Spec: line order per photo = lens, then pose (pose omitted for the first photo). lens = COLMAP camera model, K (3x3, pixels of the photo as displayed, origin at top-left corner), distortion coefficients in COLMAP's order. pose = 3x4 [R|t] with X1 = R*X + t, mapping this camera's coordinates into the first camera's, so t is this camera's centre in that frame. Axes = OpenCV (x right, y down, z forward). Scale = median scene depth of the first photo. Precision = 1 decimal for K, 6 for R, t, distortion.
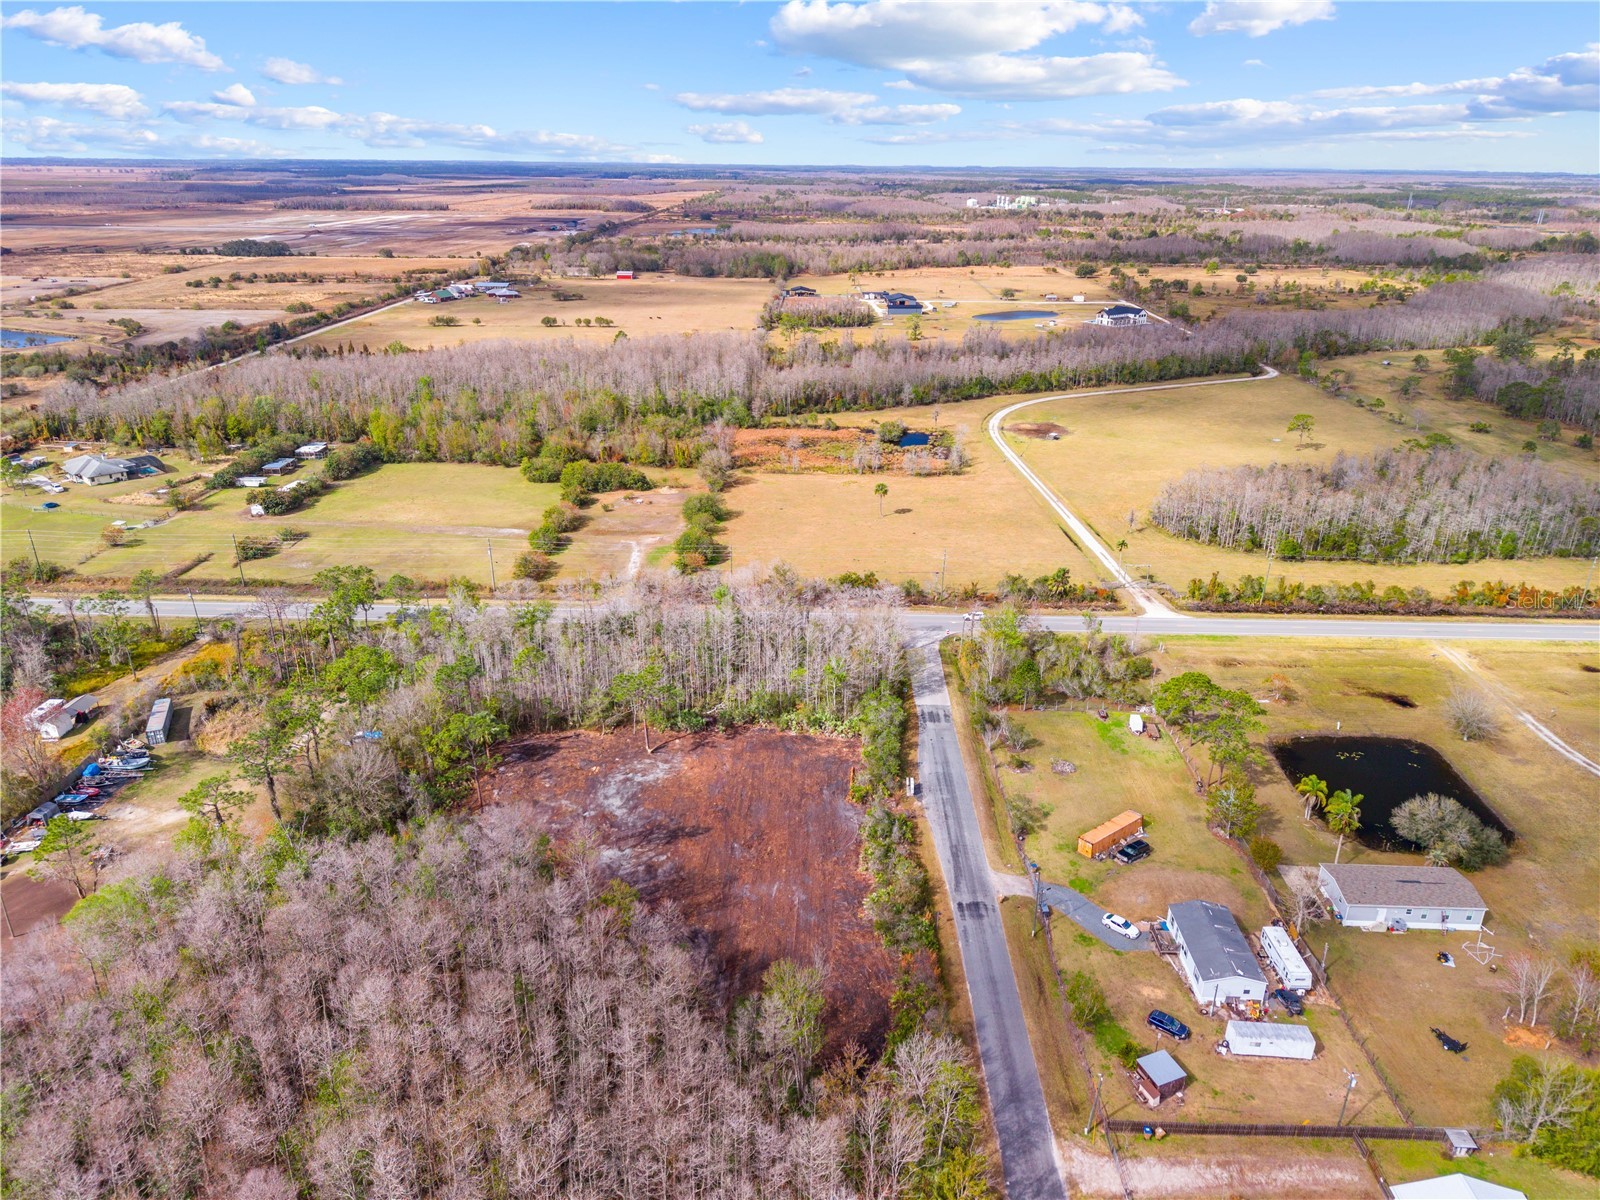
lens RADIAL K [[1067.8, 0, 793.5], [0, 1067.8, 601.2], [0, 0, 1]] dist [0.030274, -0.027506]
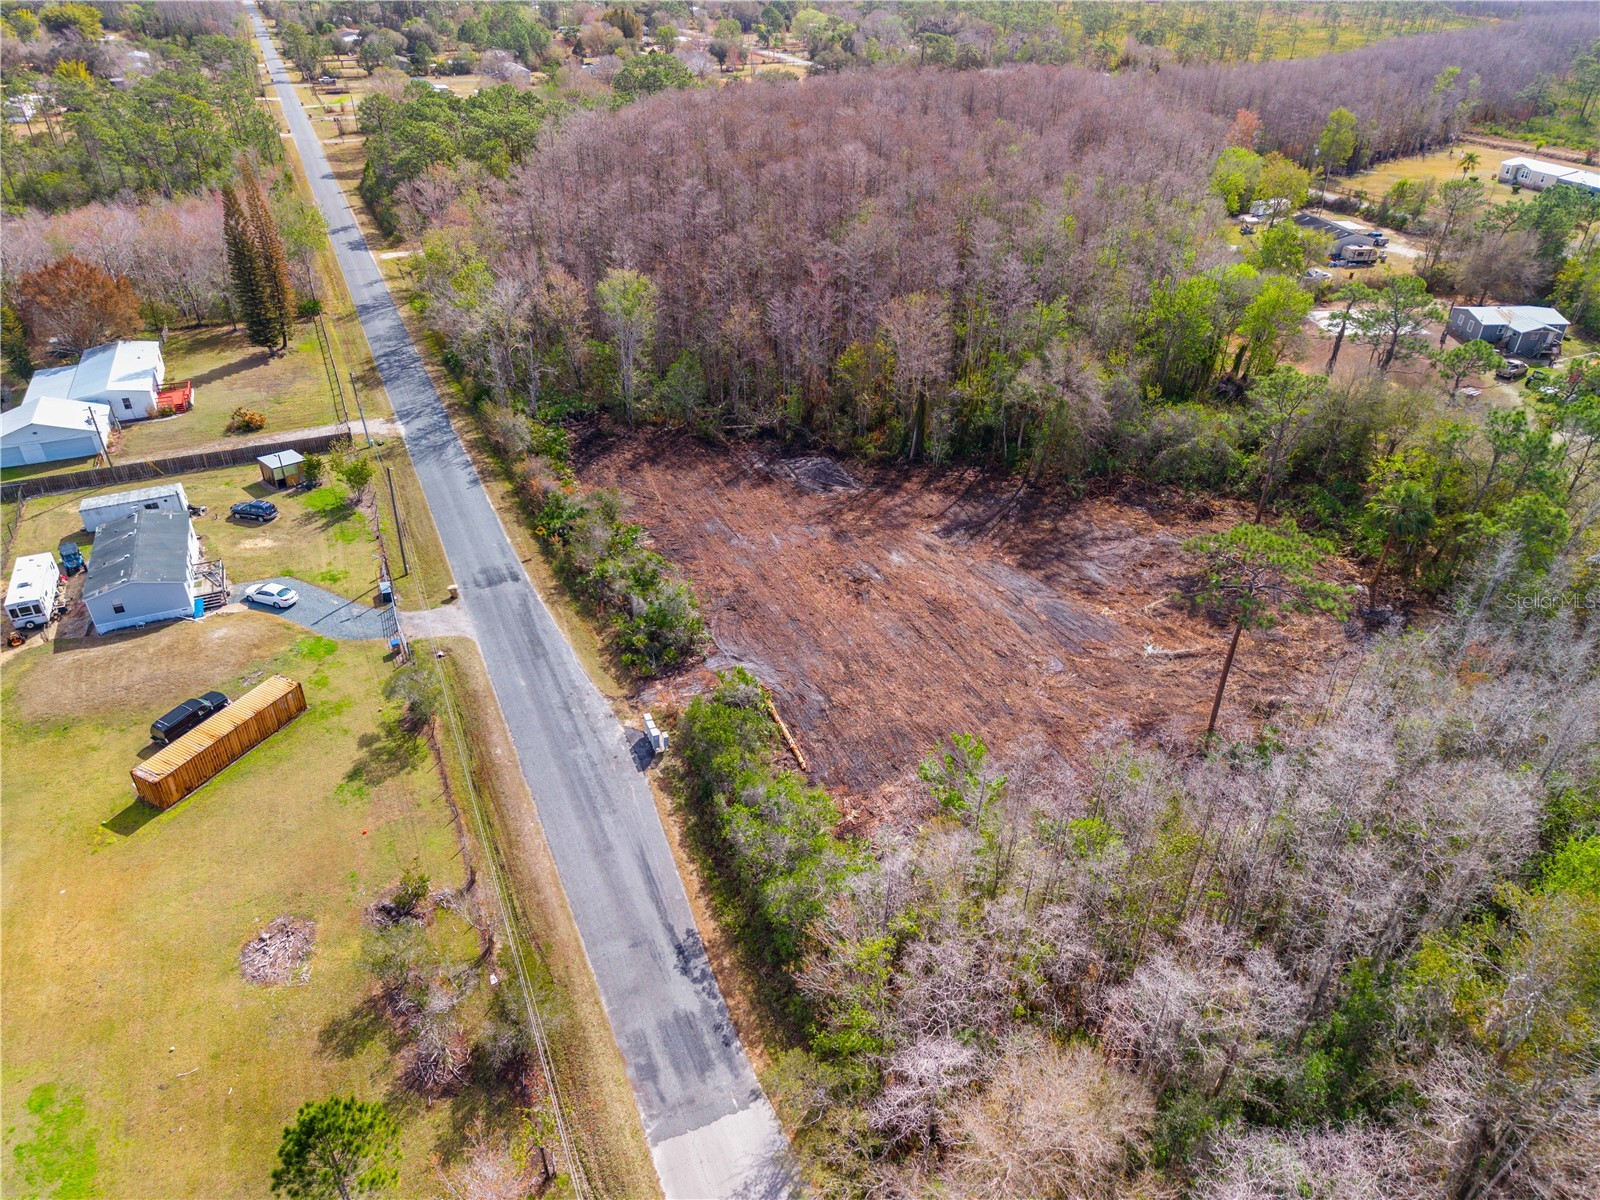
lens RADIAL K [[1067.8, 0, 797.3], [0, 1067.8, 601.6], [0, 0, 1]] dist [0.030274, -0.027506]
pose [[-0.900566, 0.214848, -0.377917, 0.189218], [-0.187412, 0.592523, 0.783450, -0.205274], [0.392247, 0.776374, -0.493341, 1.053581]]
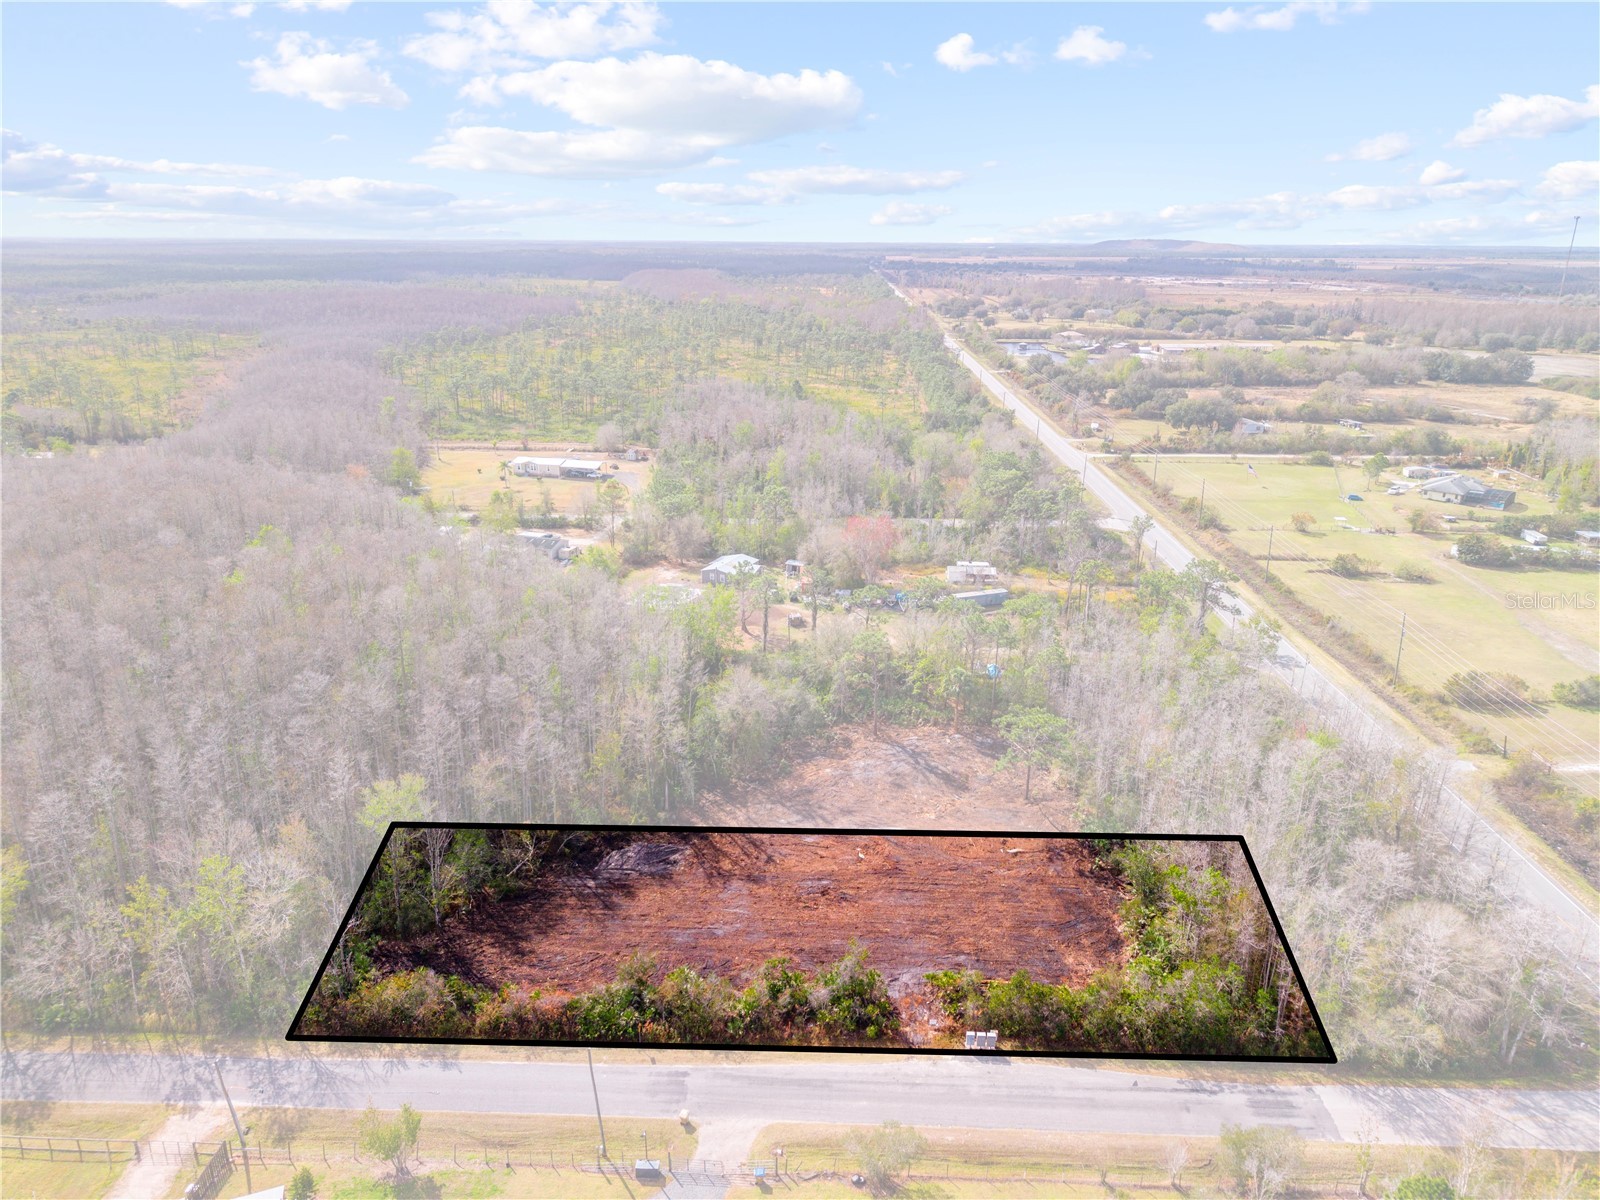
lens RADIAL K [[1067.8, 0, 802.1], [0, 1067.8, 607.4], [0, 0, 1]] dist [0.030274, -0.027506]
pose [[-0.011067, 0.316084, -0.948667, 0.520656], [-0.389738, 0.872332, 0.295197, -0.148453], [0.920859, 0.372999, 0.113536, 0.656154]]
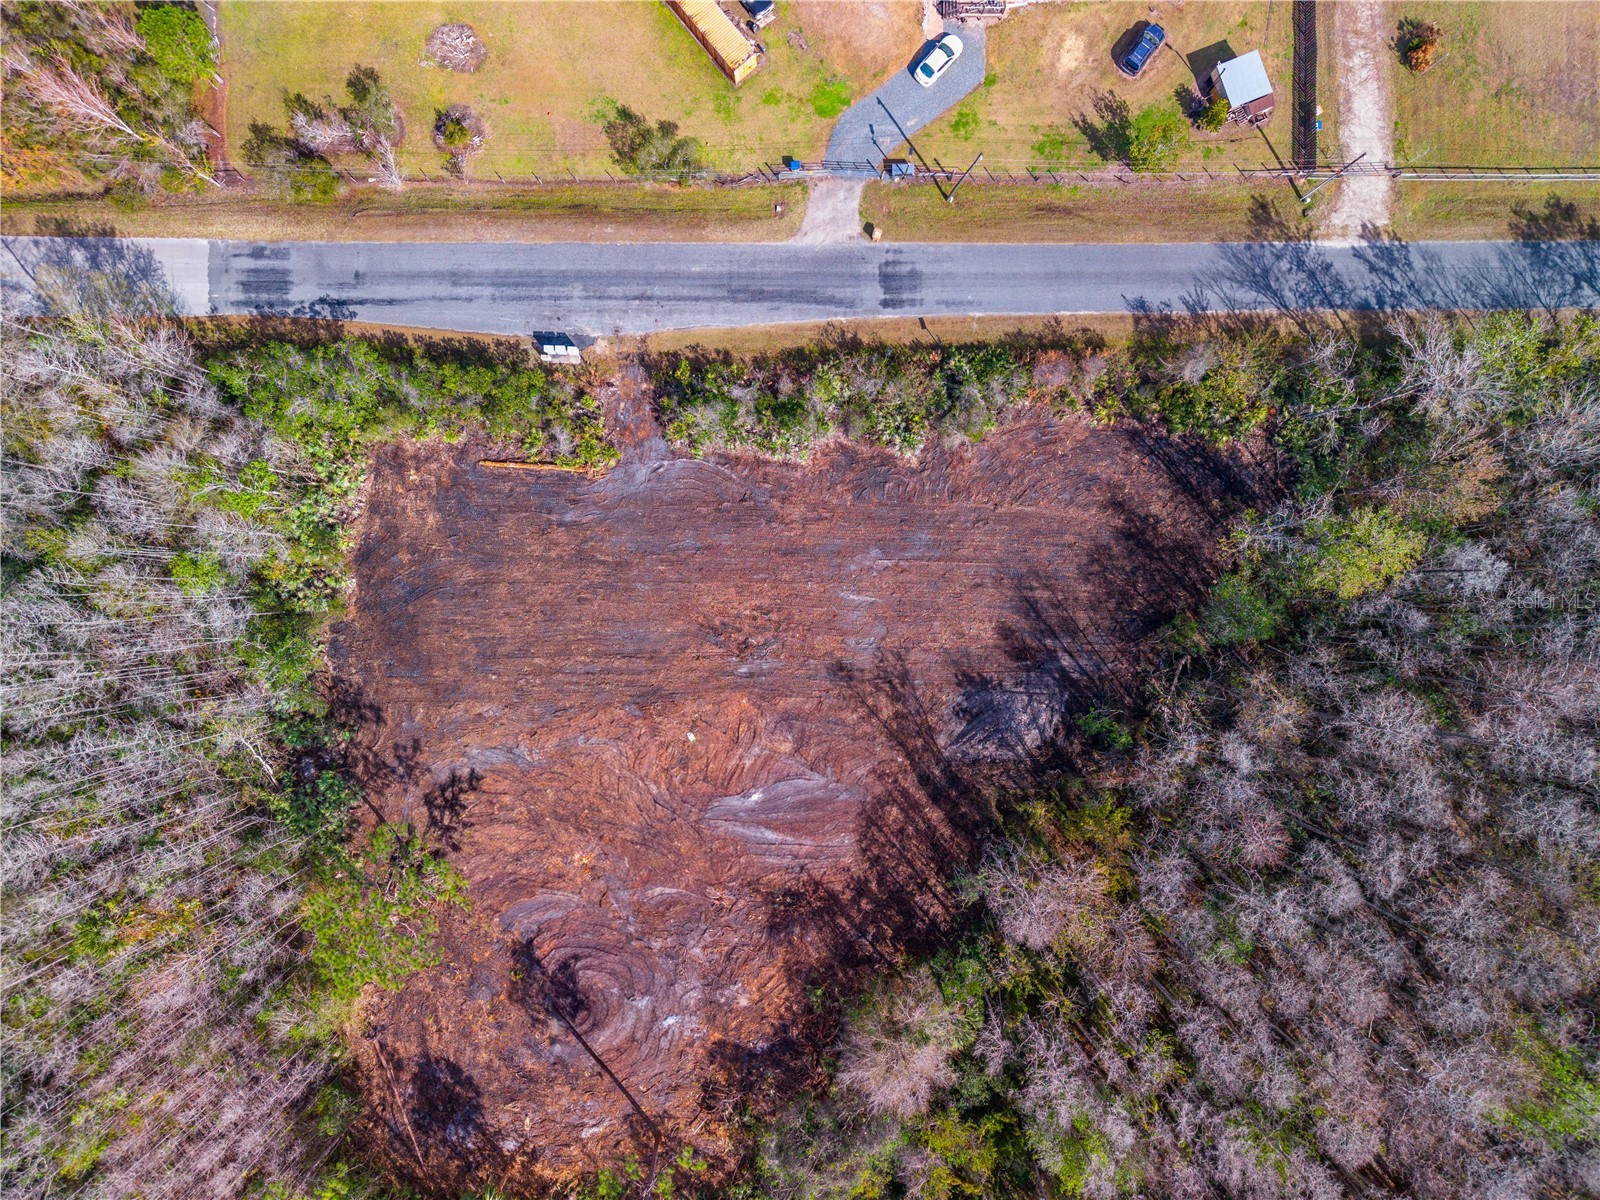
lens RADIAL K [[1067.8, 0, 806.4], [0, 1067.8, 598.7], [0, 0, 1]] dist [0.030274, -0.027506]
pose [[-0.029356, -0.999558, -0.004773, -0.010291], [0.360494, -0.015041, 0.932640, -0.241146], [-0.932300, 0.025658, 0.360776, 0.610117]]
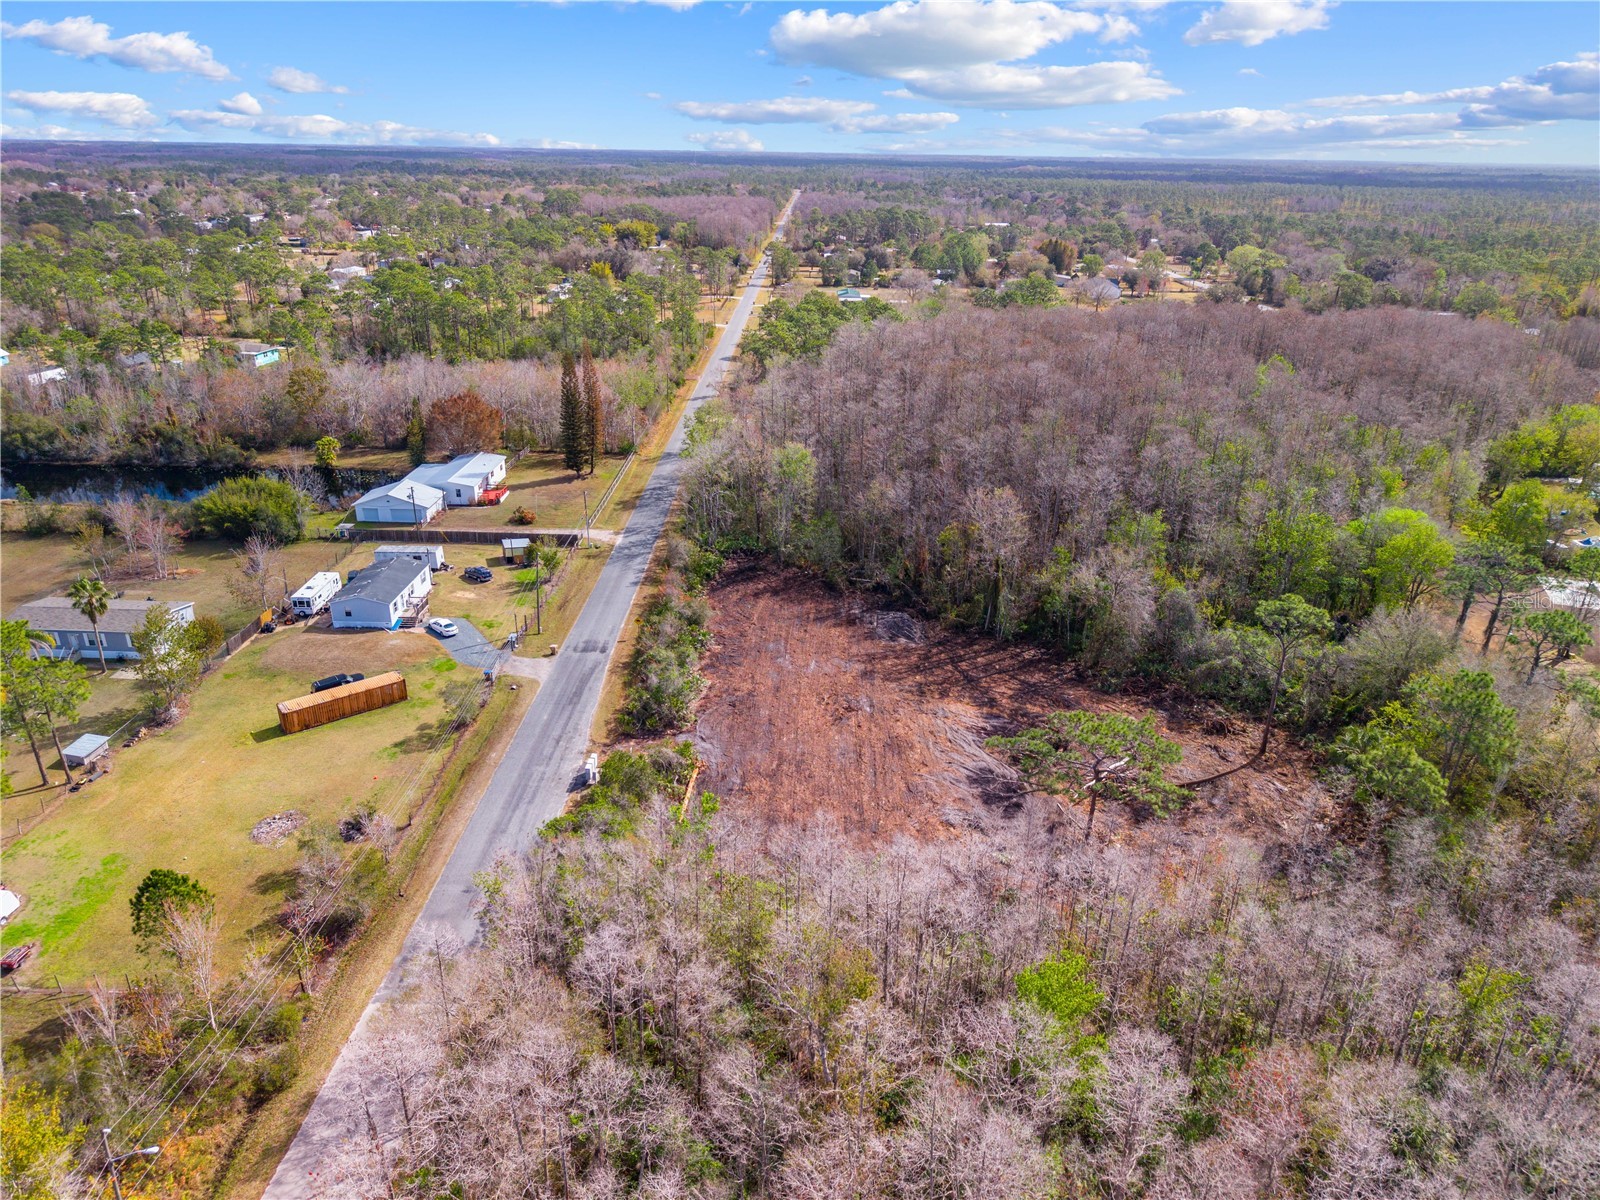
lens RADIAL K [[1067.8, 0, 805.5], [0, 1067.8, 598.2], [0, 0, 1]] dist [0.030274, -0.027506]
pose [[-0.999592, -0.023637, -0.016007, 0.002619], [-0.027990, 0.701249, 0.712367, -0.282325], [-0.005614, 0.712525, -0.701625, 1.178217]]
